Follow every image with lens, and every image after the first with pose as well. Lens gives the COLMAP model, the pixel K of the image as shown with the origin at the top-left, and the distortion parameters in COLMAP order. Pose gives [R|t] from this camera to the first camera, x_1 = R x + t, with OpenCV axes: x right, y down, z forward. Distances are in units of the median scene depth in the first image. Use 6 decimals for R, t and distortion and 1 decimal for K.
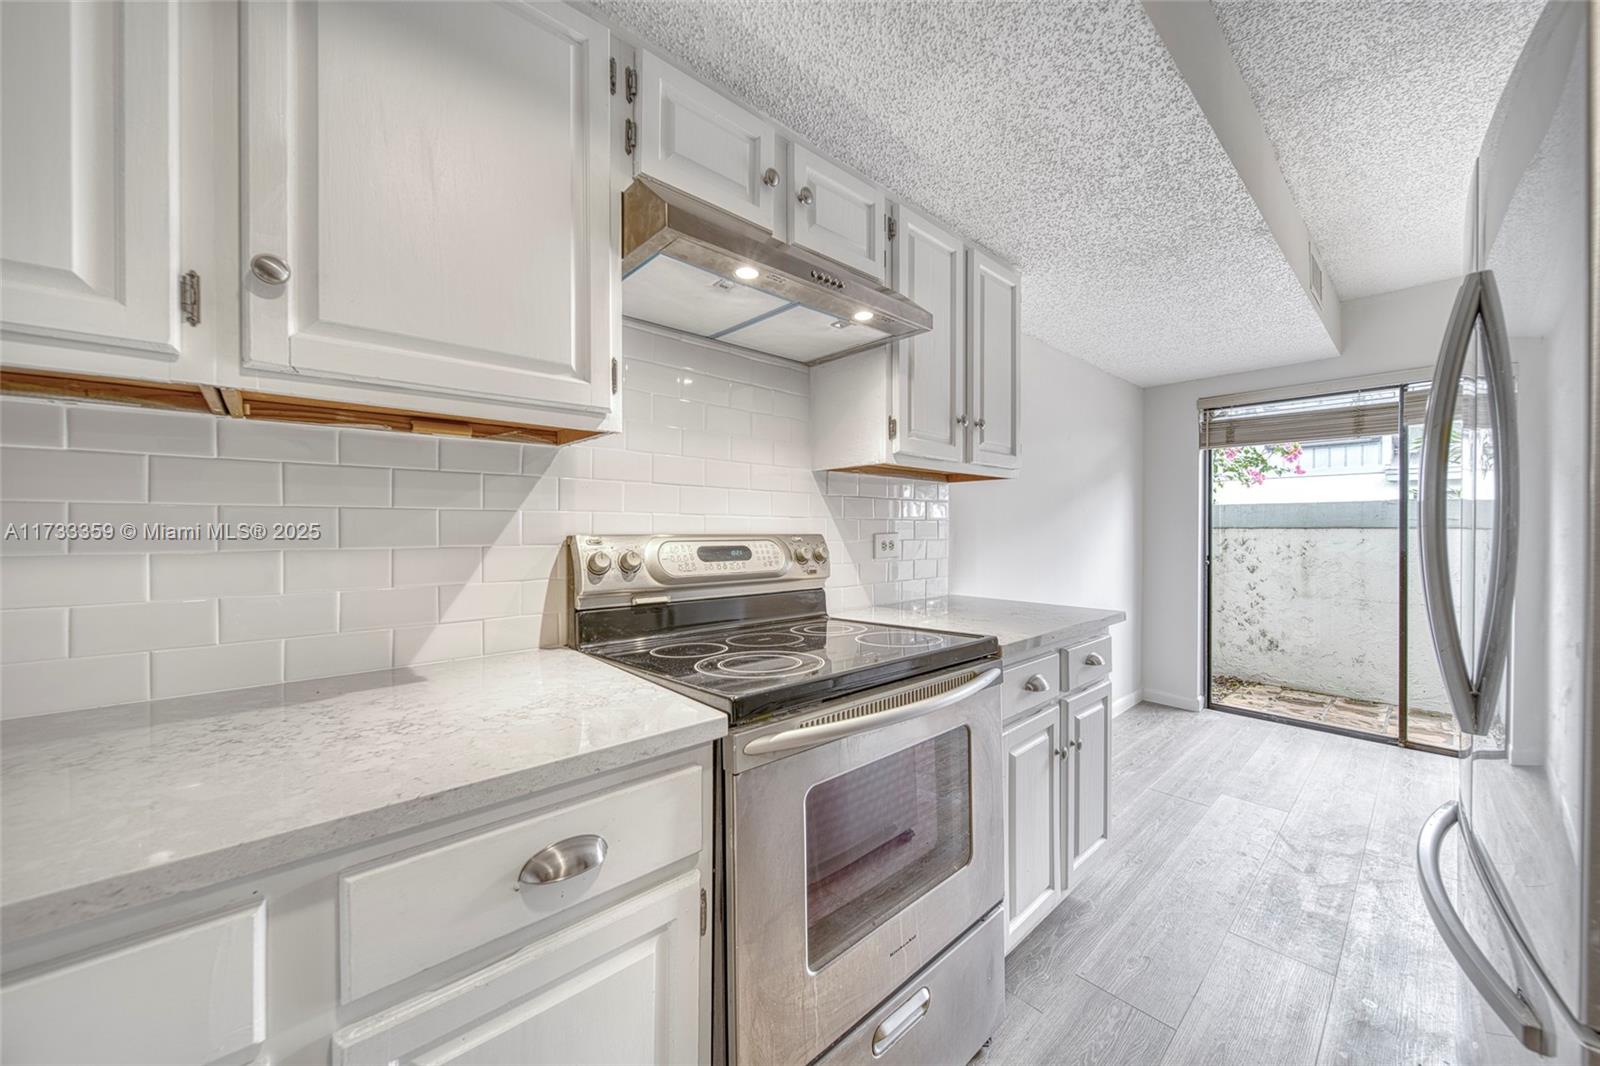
lens RADIAL K [[562.6, 0, 800.2], [0, 562.6, 529.9], [0, 0, 1]] dist [-0.000476, -0.000993]
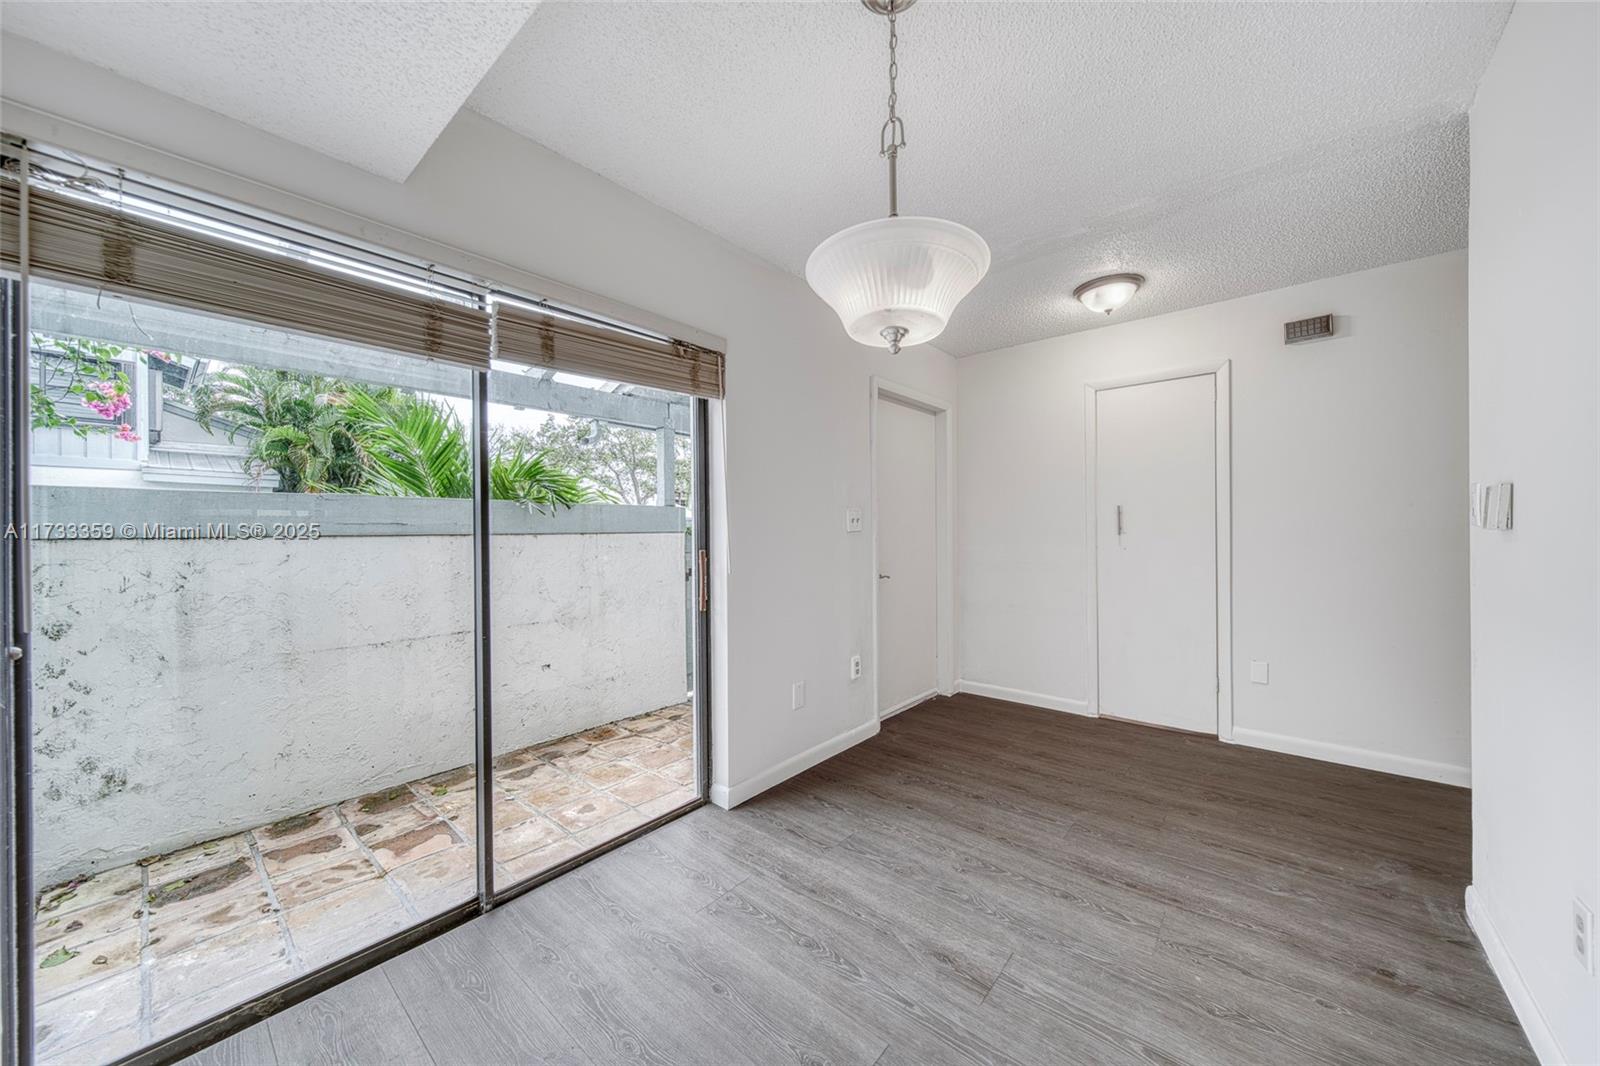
lens RADIAL K [[562.6, 0, 802.0], [0, 562.6, 530.9], [0, 0, 1]] dist [-0.000476, -0.000993]
pose [[-0.139974, 0.001859, 0.990153, 0.293645], [0.013206, 0.999913, -0.000010, -0.002413], [-0.990067, 0.013074, -0.139986, 0.496950]]
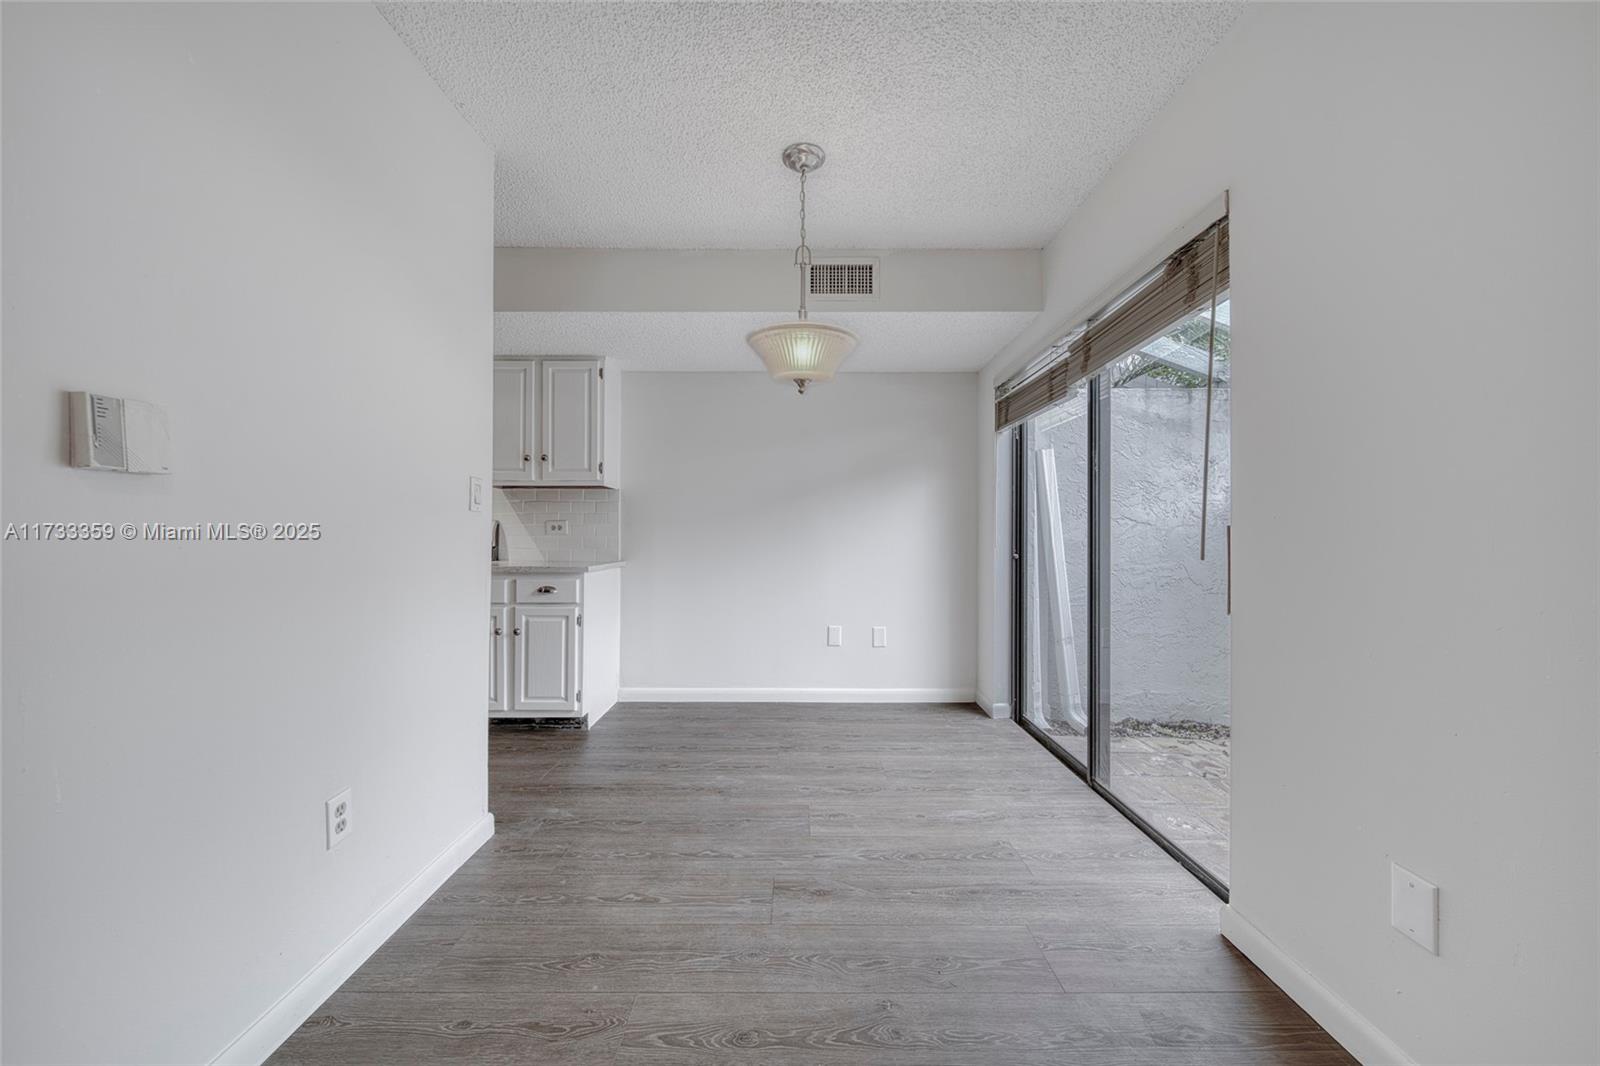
lens RADIAL K [[562.6, 0, 800.8], [0, 562.6, 531.9], [0, 0, 1]] dist [-0.000476, -0.000993]
pose [[0.751495, -0.001113, -0.659738, 0.848618], [-0.005983, 0.999946, -0.008503, 0.023136], [0.659712, 0.010337, 0.751447, 0.083121]]
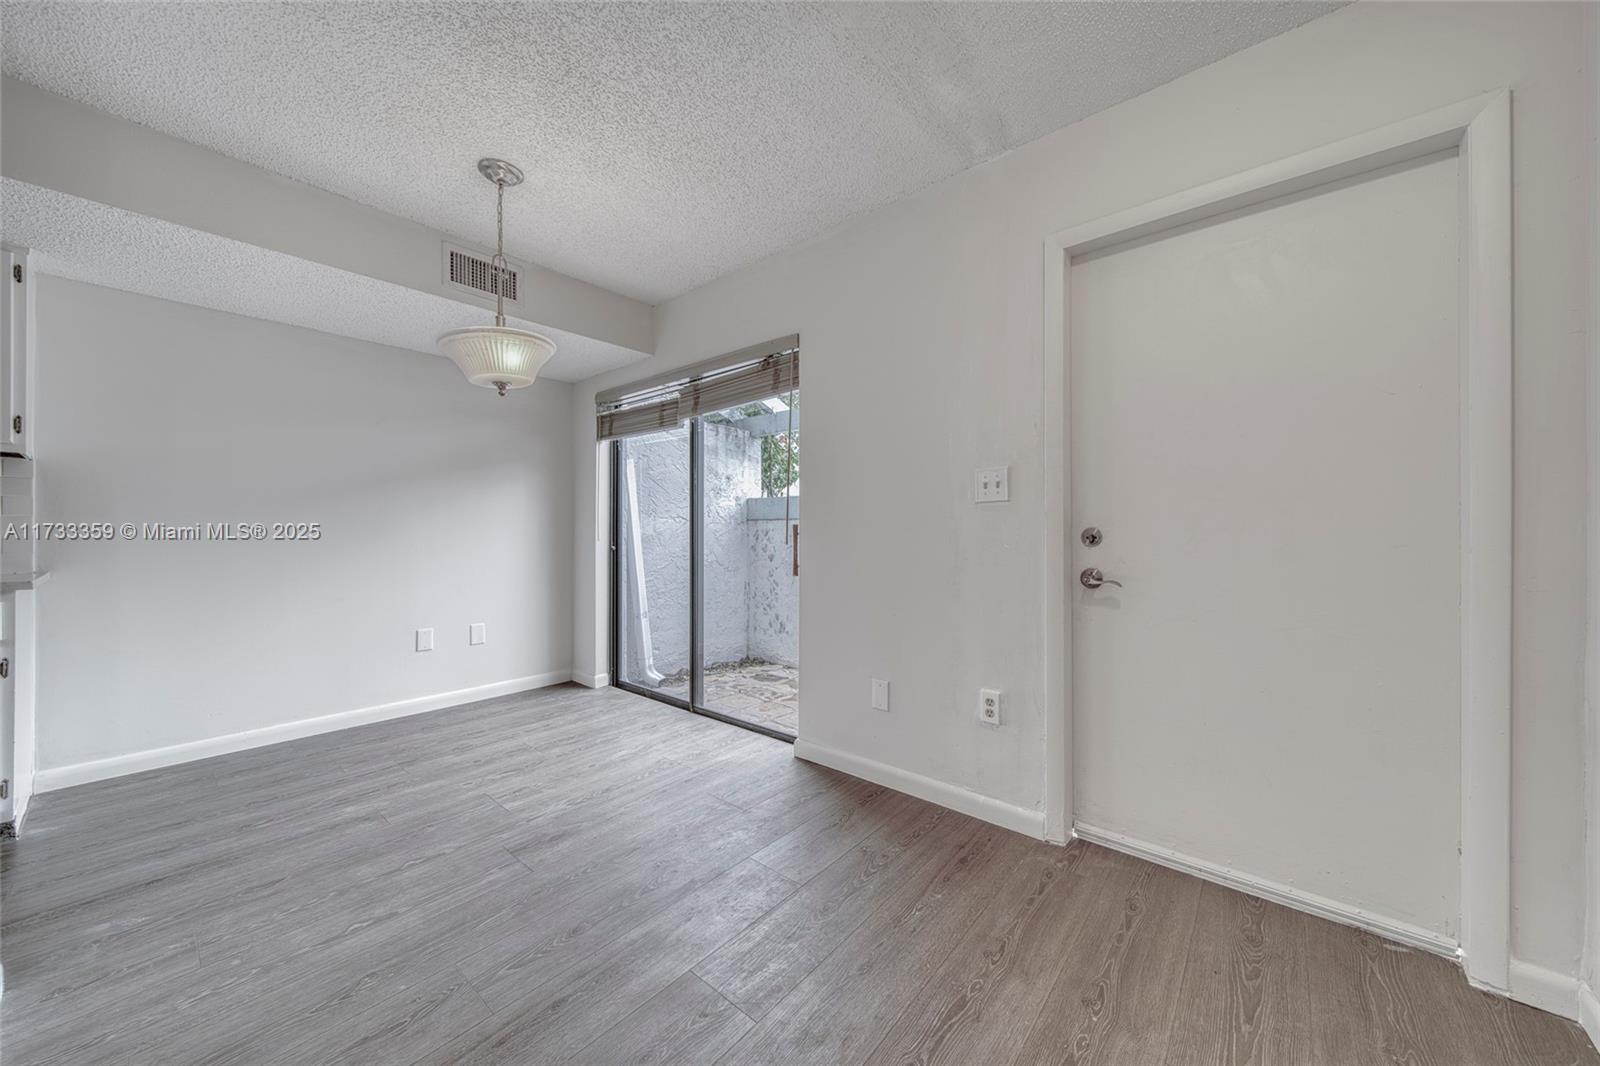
lens RADIAL K [[562.6, 0, 798.2], [0, 562.6, 531.0], [0, 0, 1]] dist [-0.000476, -0.000993]
pose [[0.989805, 0.000505, 0.142427, 0.737477], [0.000035, 0.999993, -0.003787, 0.023952], [-0.142428, 0.003754, 0.989798, -0.079856]]
